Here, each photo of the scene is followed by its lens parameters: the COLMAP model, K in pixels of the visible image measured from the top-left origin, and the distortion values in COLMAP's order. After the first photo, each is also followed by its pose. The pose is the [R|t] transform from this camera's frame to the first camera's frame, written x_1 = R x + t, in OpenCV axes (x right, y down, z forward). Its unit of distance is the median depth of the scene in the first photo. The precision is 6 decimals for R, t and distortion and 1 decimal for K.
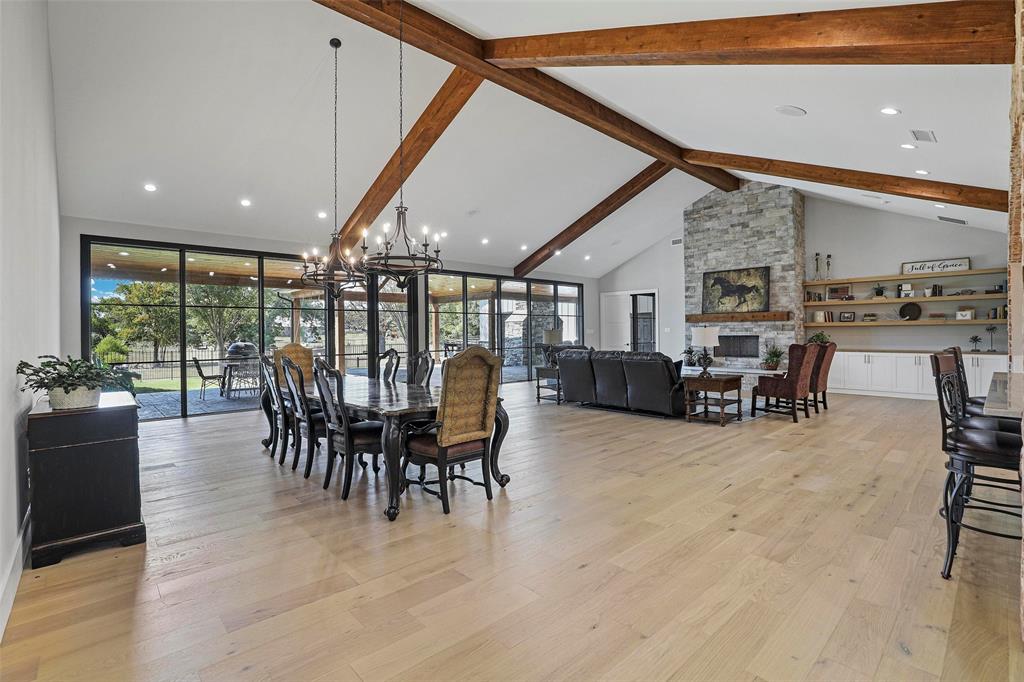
lens RADIAL K [[473.4, 0, 513.0], [0, 473.4, 332.5], [0, 0, 1]] dist [-0.027365, 0.003842]
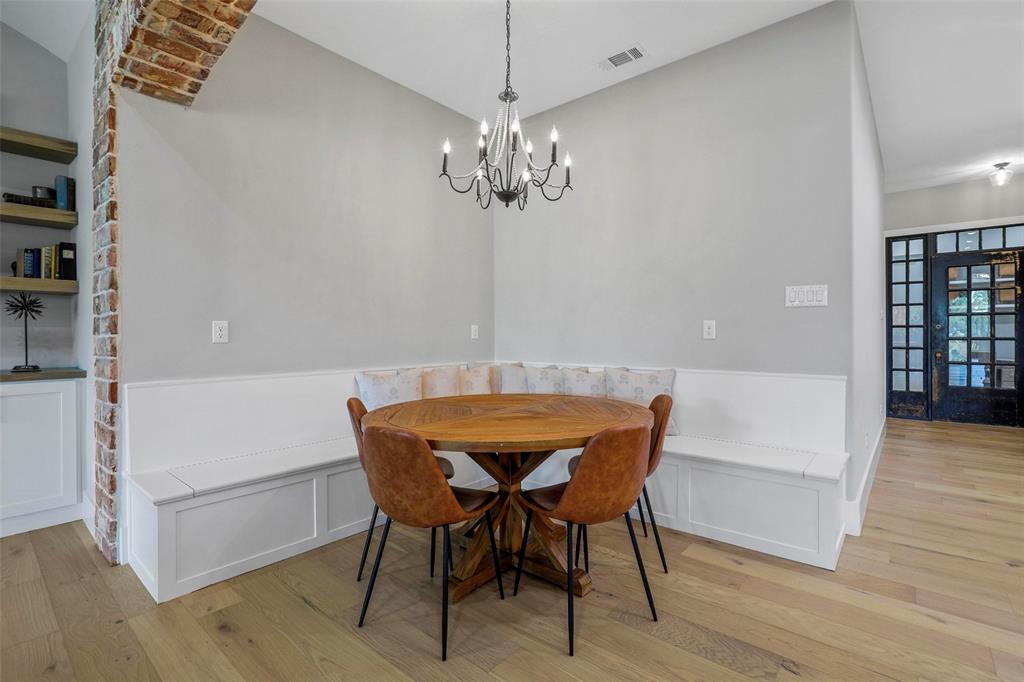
lens RADIAL K [[473.4, 0, 507.6], [0, 473.4, 333.4], [0, 0, 1]] dist [-0.027365, 0.003842]
pose [[-0.111873, 0.008313, 0.993688, 0.526321], [-0.000453, 0.999964, -0.008417, 0.012943], [-0.993722, -0.001392, -0.111865, 0.547443]]
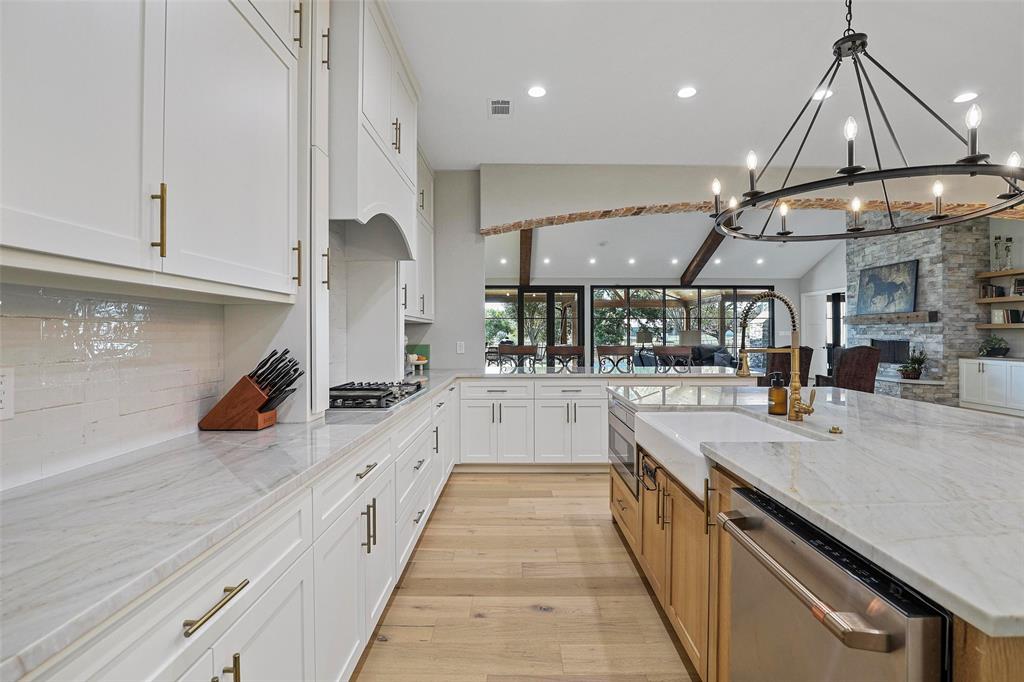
lens RADIAL K [[473.4, 0, 514.0], [0, 473.4, 335.7], [0, 0, 1]] dist [-0.027365, 0.003842]
pose [[0.724741, 0.009287, -0.688959, 0.598702], [-0.005204, 0.999954, 0.008005, -0.003500], [0.689002, -0.002216, 0.724756, -0.132795]]
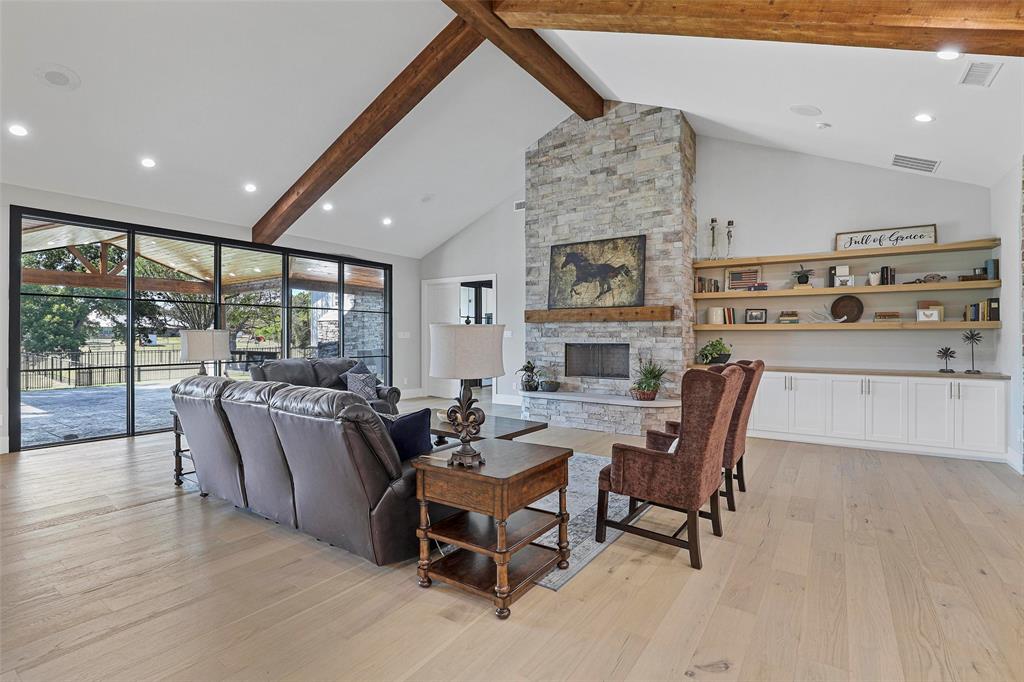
lens RADIAL K [[473.4, 0, 509.4], [0, 473.4, 336.4], [0, 0, 1]] dist [-0.027365, 0.003842]
pose [[0.977591, 0.009609, 0.210296, 0.235565], [-0.009380, 0.999954, -0.002086, -0.000900], [-0.210306, 0.000067, 0.977636, 0.418436]]
